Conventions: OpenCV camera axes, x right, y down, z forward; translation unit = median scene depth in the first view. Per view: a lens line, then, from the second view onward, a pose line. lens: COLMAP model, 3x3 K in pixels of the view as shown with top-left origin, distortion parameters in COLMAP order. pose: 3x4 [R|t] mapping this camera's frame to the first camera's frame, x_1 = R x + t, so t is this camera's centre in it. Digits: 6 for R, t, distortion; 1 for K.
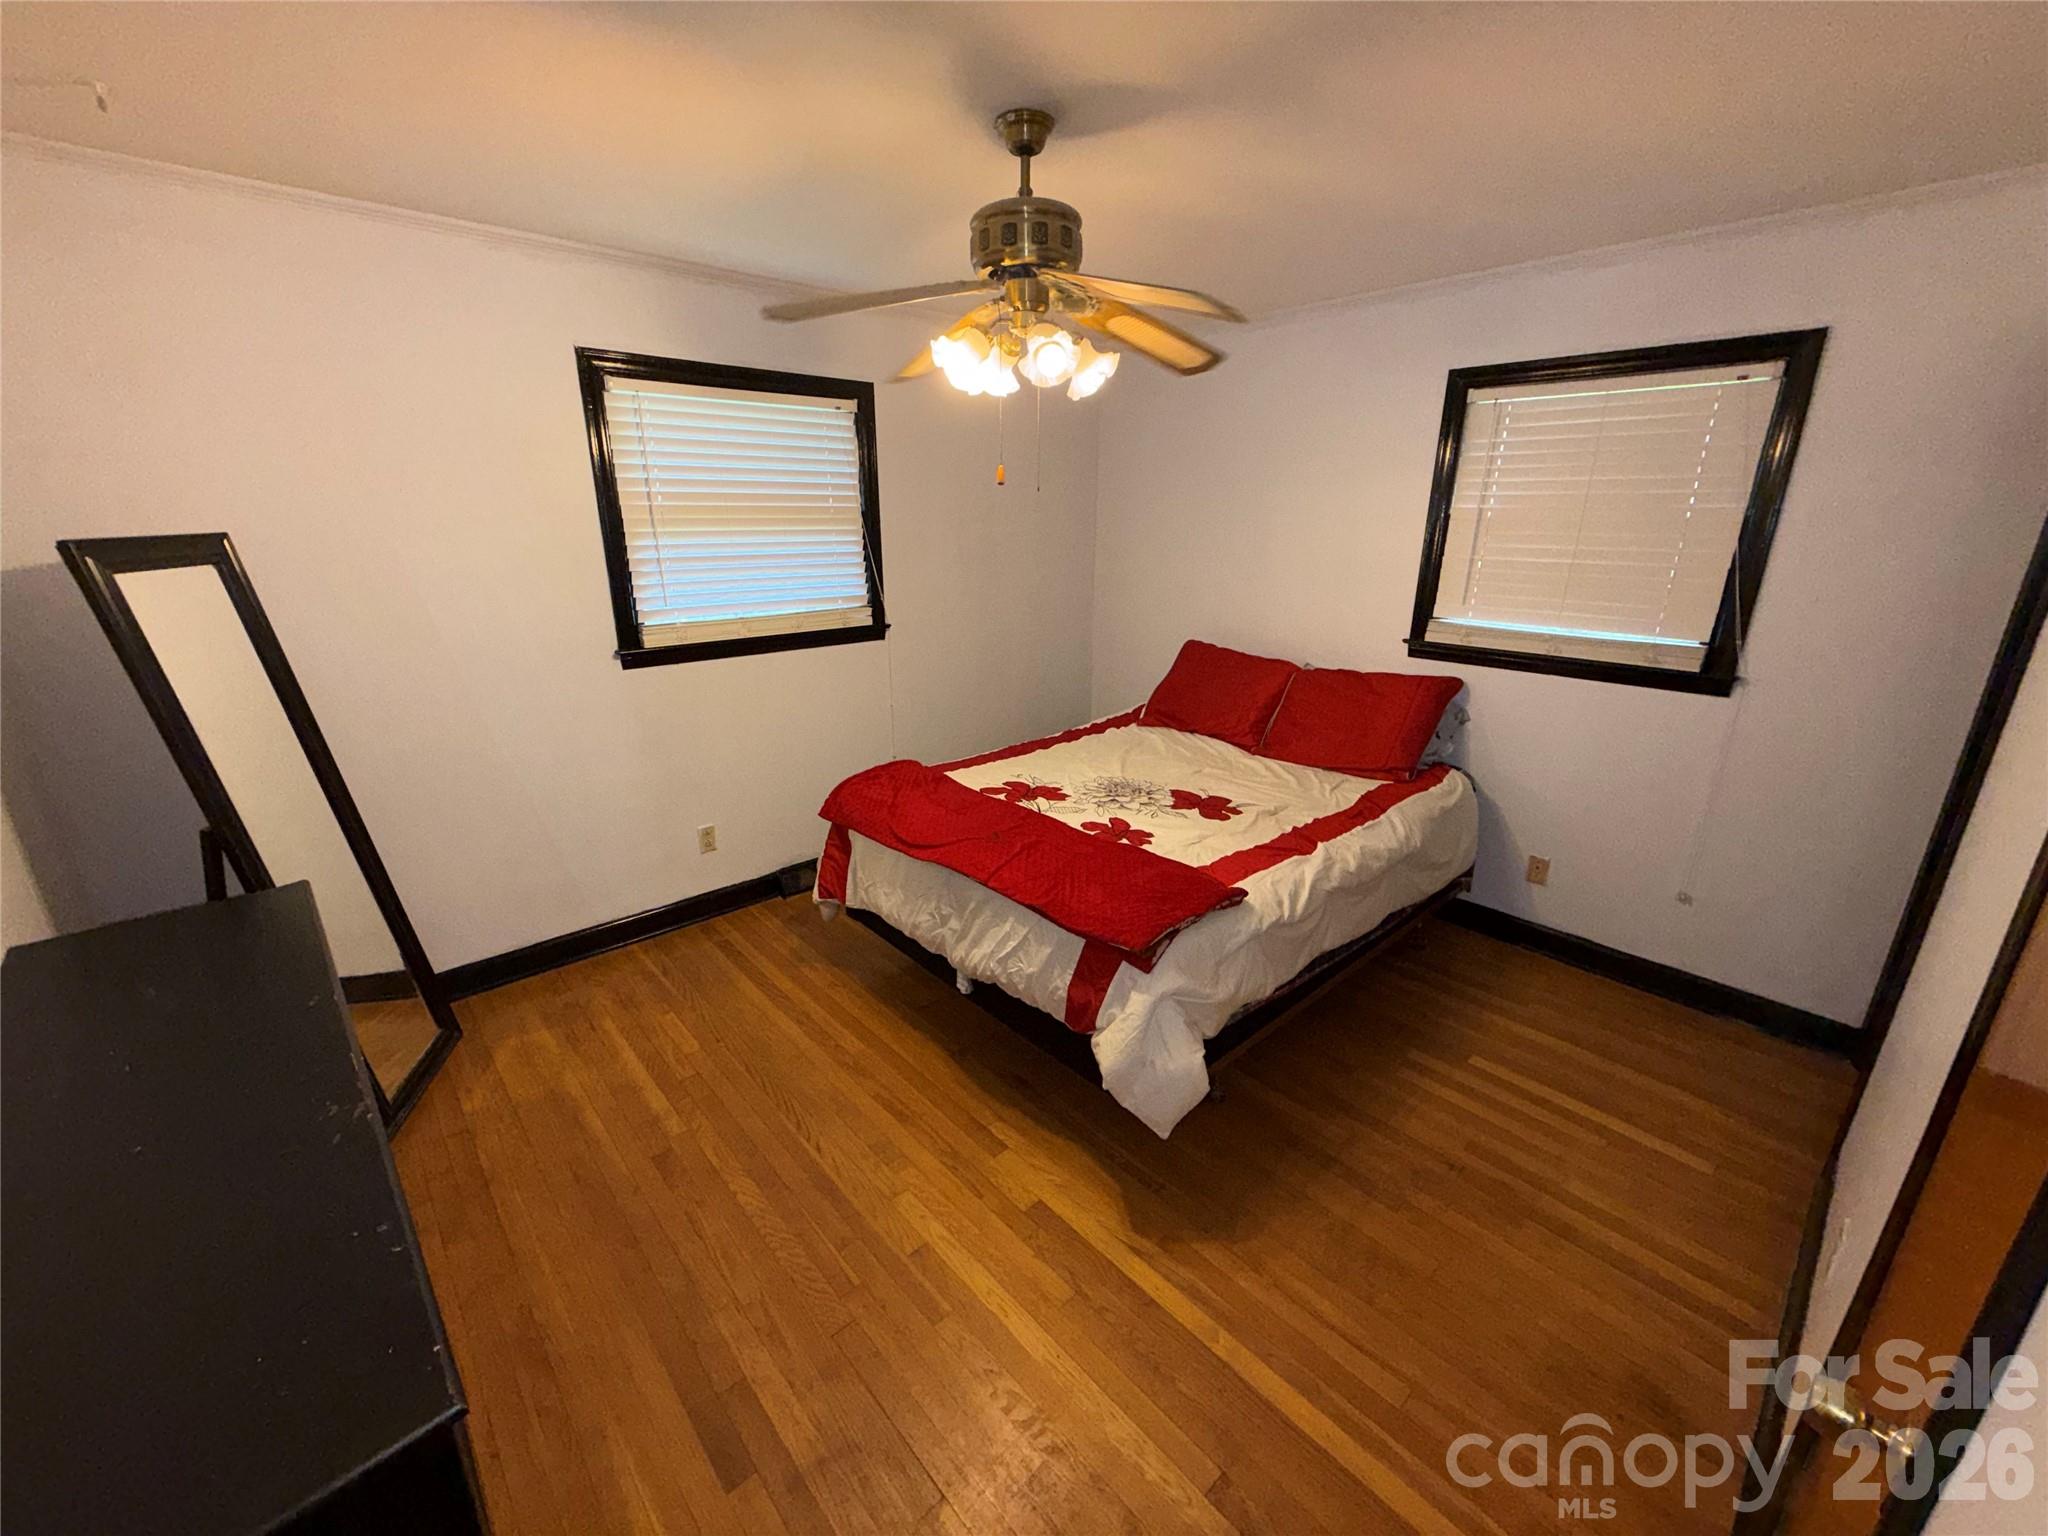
lens RADIAL K [[816.2, 0, 1020.7], [0, 816.2, 772.3], [0, 0, 1]] dist [0.000368, -0.000152]
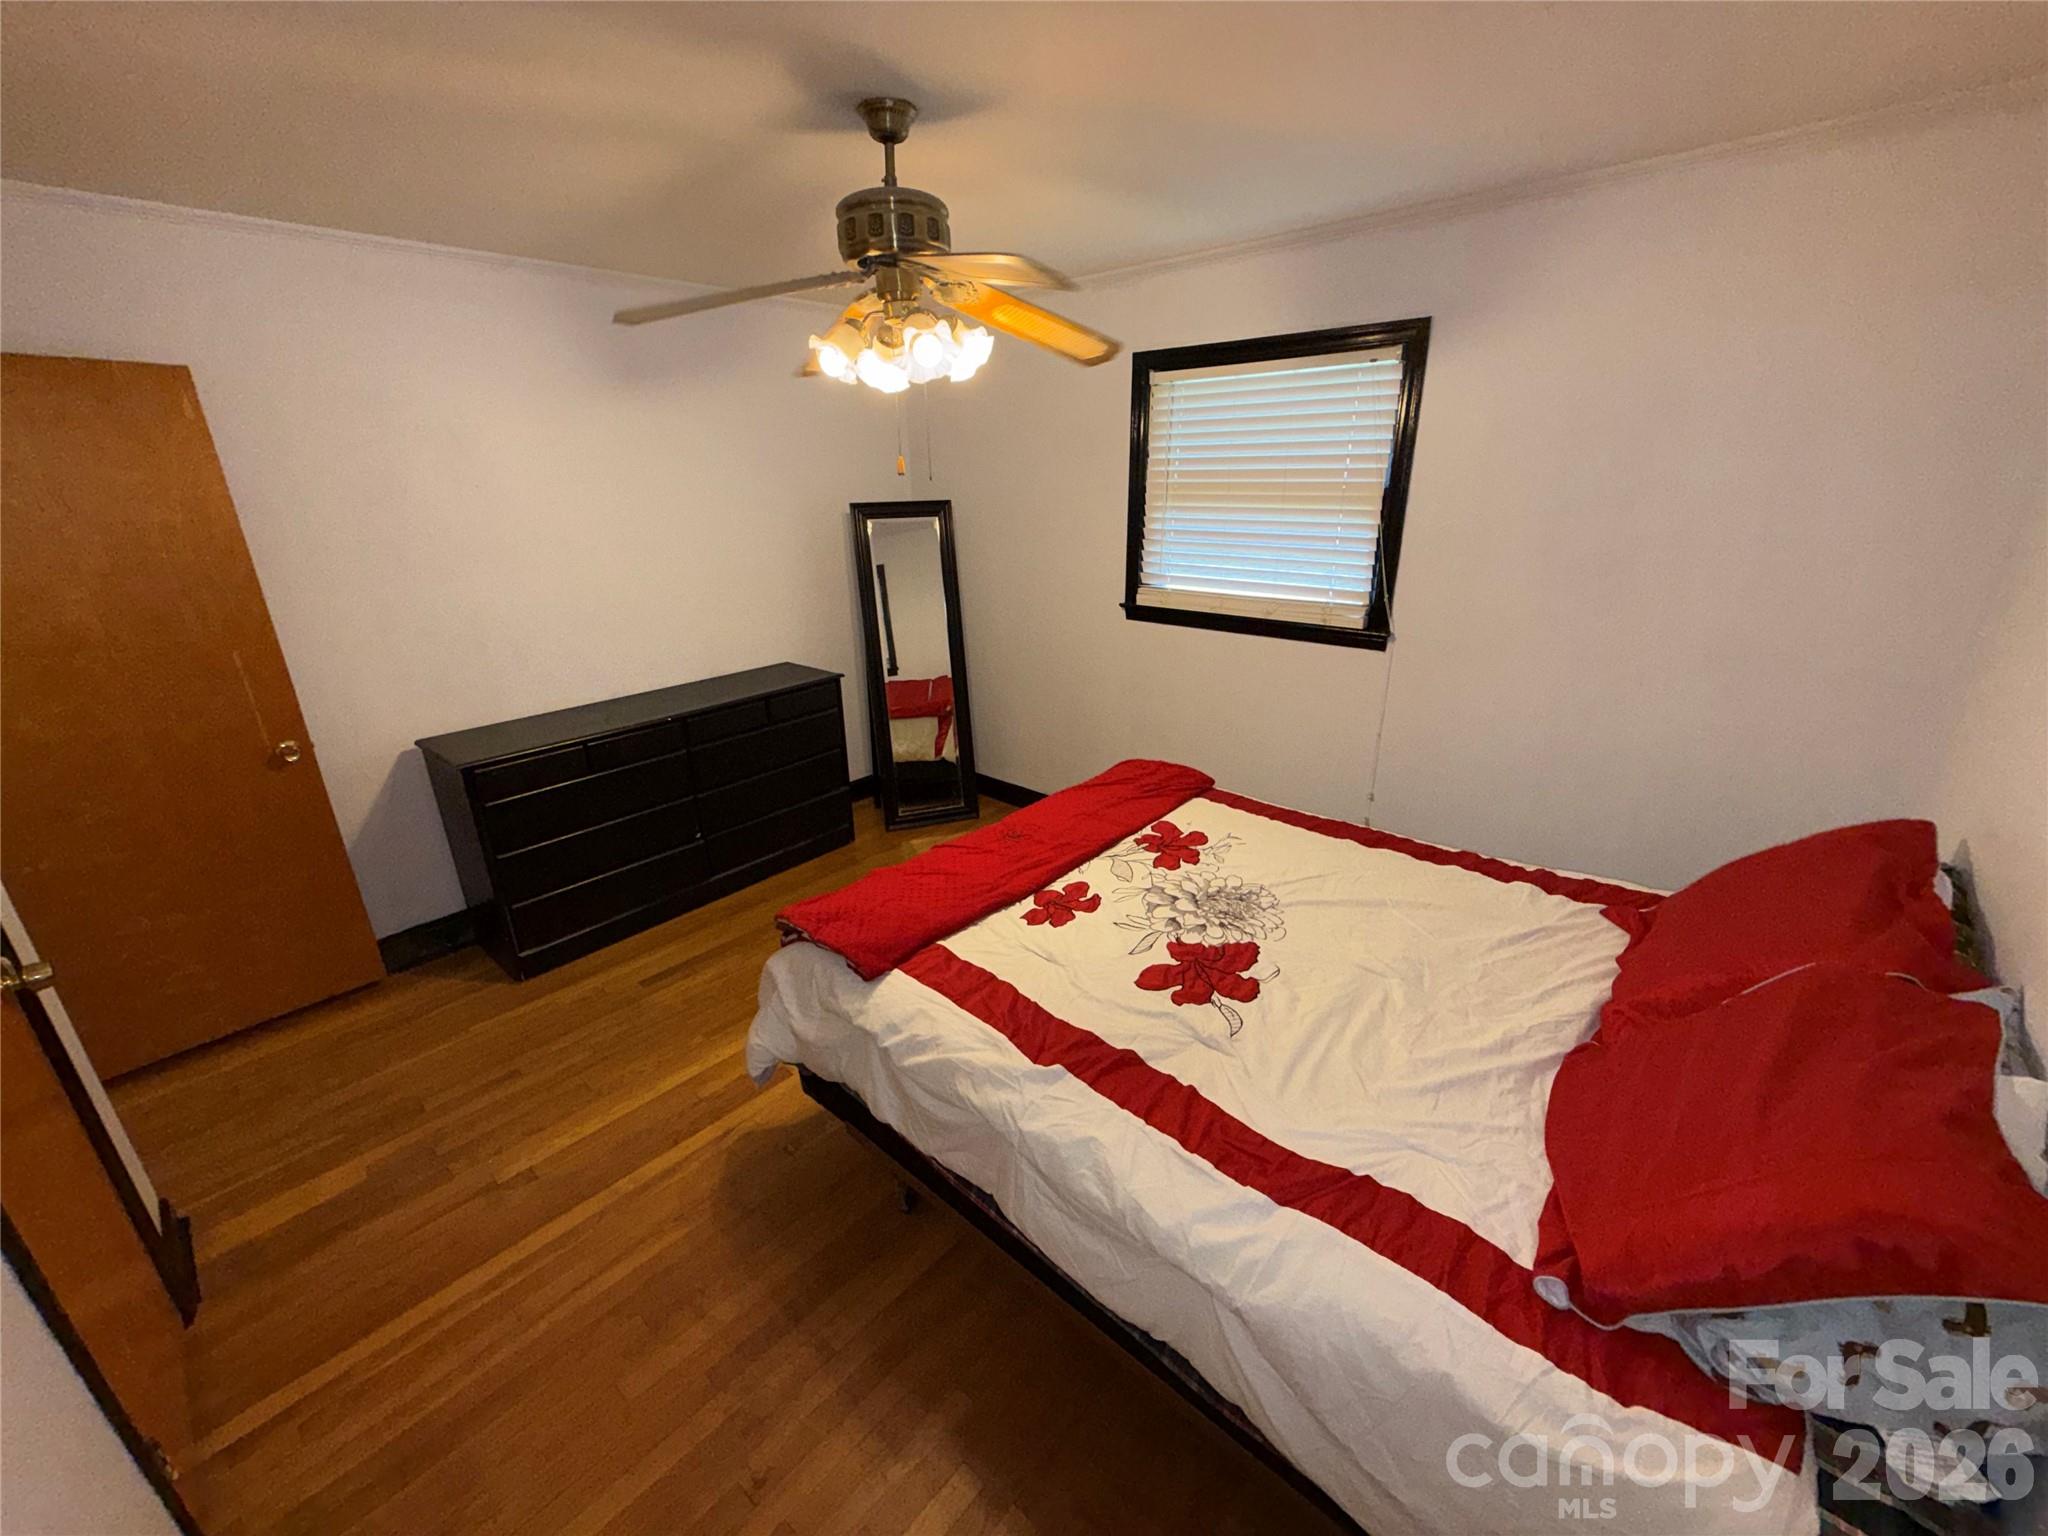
lens RADIAL K [[816.2, 0, 1020.9], [0, 816.2, 764.7], [0, 0, 1]] dist [0.000368, -0.000152]
pose [[0.102096, 0.333858, -0.937078, 0.719396], [-0.291096, 0.910793, 0.292778, -0.240322], [0.951231, 0.242888, 0.190173, 0.677358]]
